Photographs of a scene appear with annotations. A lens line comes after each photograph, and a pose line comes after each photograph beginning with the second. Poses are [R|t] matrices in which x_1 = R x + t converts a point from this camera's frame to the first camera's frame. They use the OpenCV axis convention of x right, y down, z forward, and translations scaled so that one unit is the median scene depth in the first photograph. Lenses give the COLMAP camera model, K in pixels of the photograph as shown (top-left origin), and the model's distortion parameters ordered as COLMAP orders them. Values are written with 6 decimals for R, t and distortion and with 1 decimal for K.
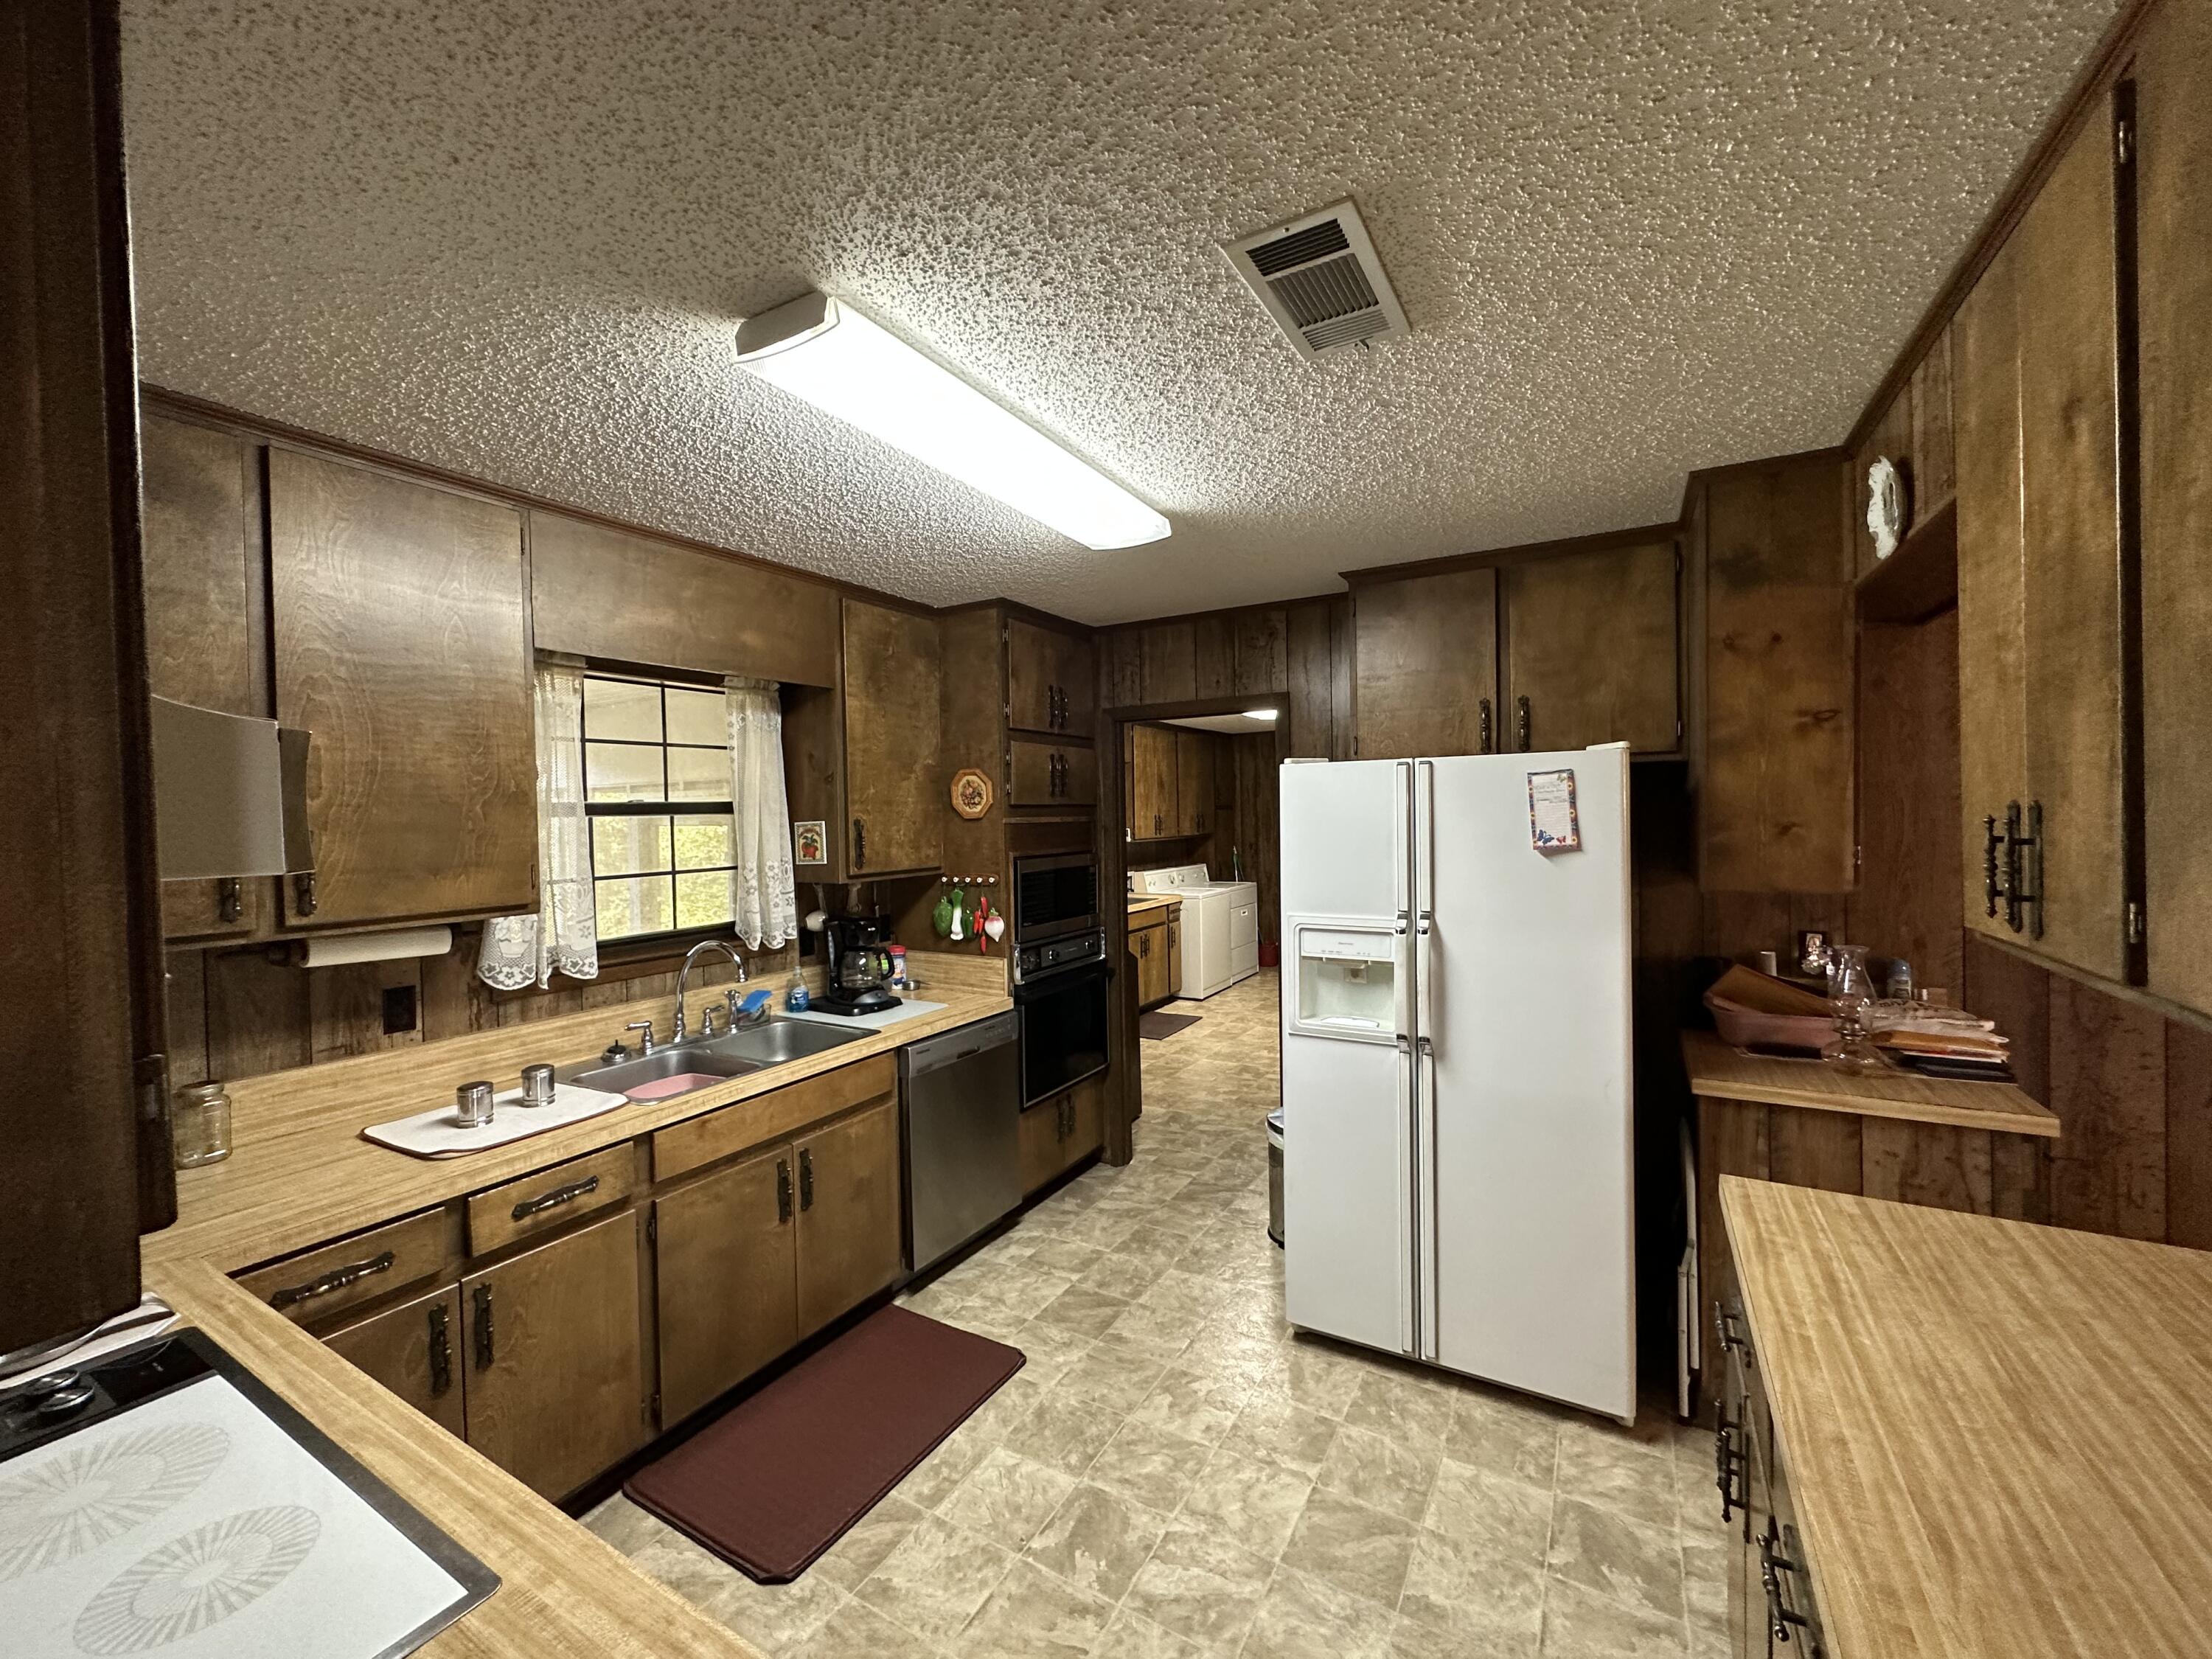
lens RADIAL K [[882.1, 0, 1108.8], [0, 882.1, 824.4], [0, 0, 1]] dist [-0.003427, 0.000483]
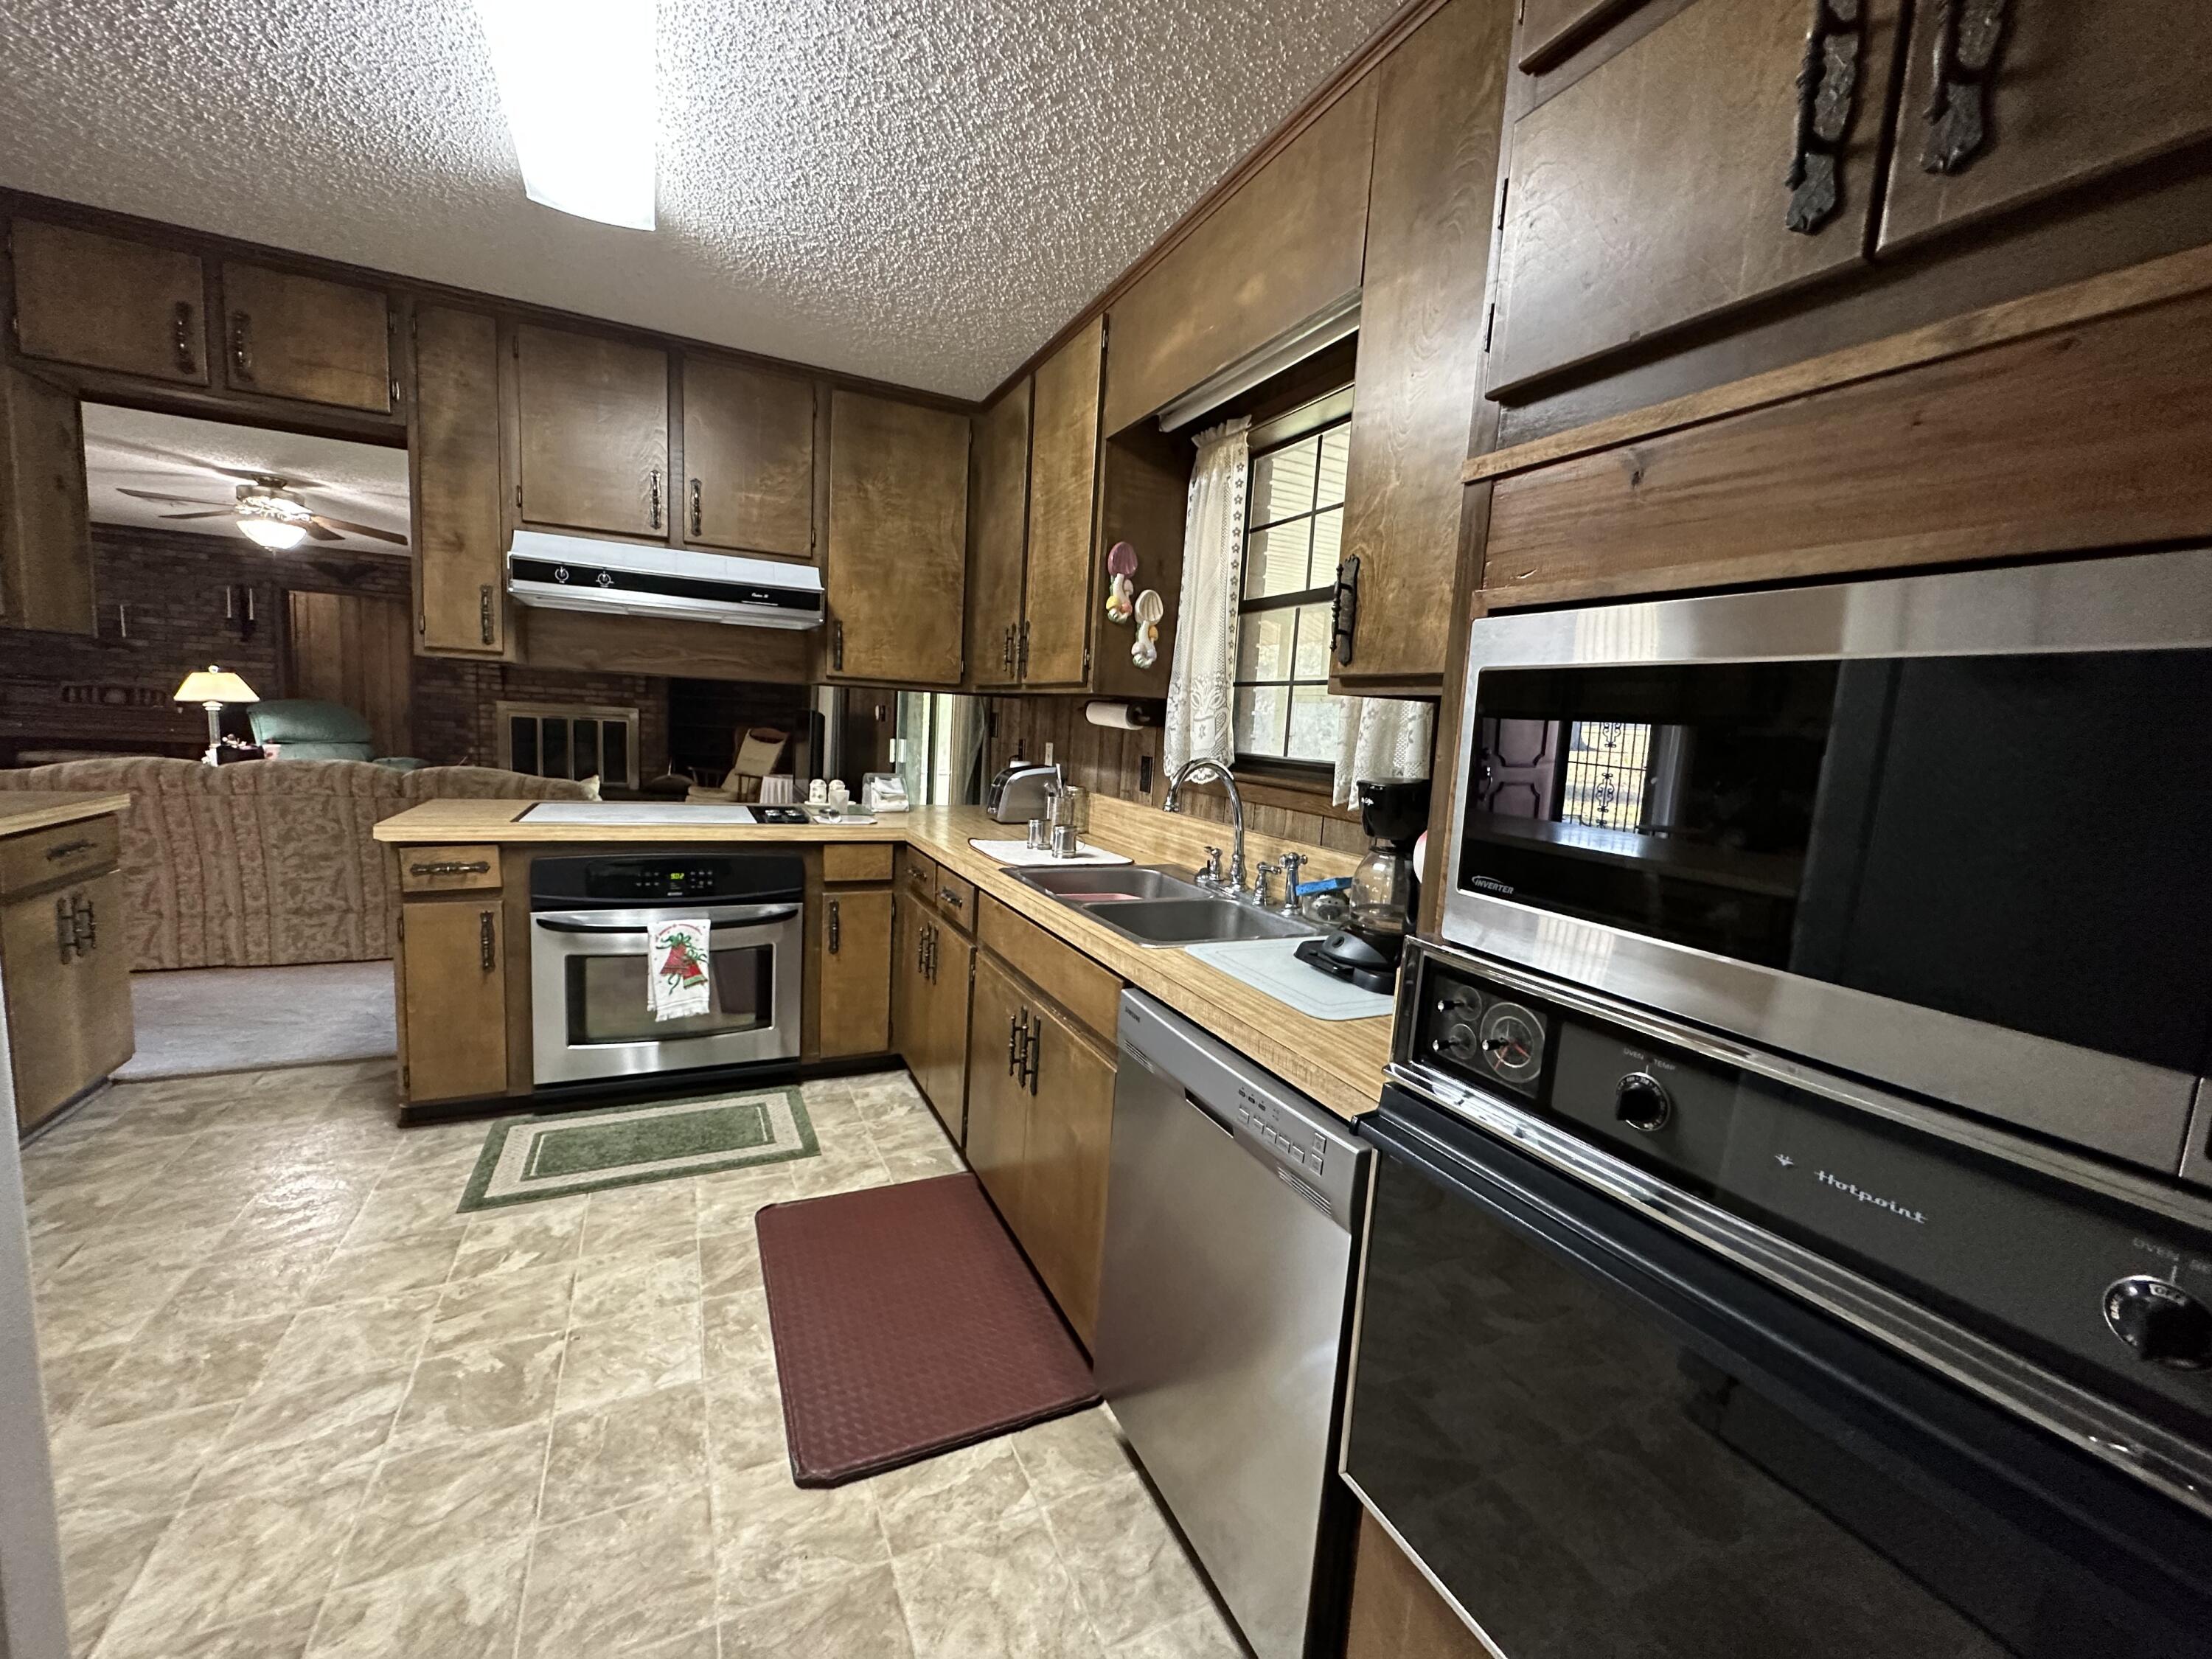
lens RADIAL K [[882.1, 0, 1105.5], [0, 882.1, 826.9], [0, 0, 1]] dist [-0.003427, 0.000483]
pose [[-0.558733, 0.082146, -0.825269, 0.284982], [-0.062666, 0.988056, 0.140777, 0.118052], [0.826976, 0.130373, -0.546912, 1.756940]]
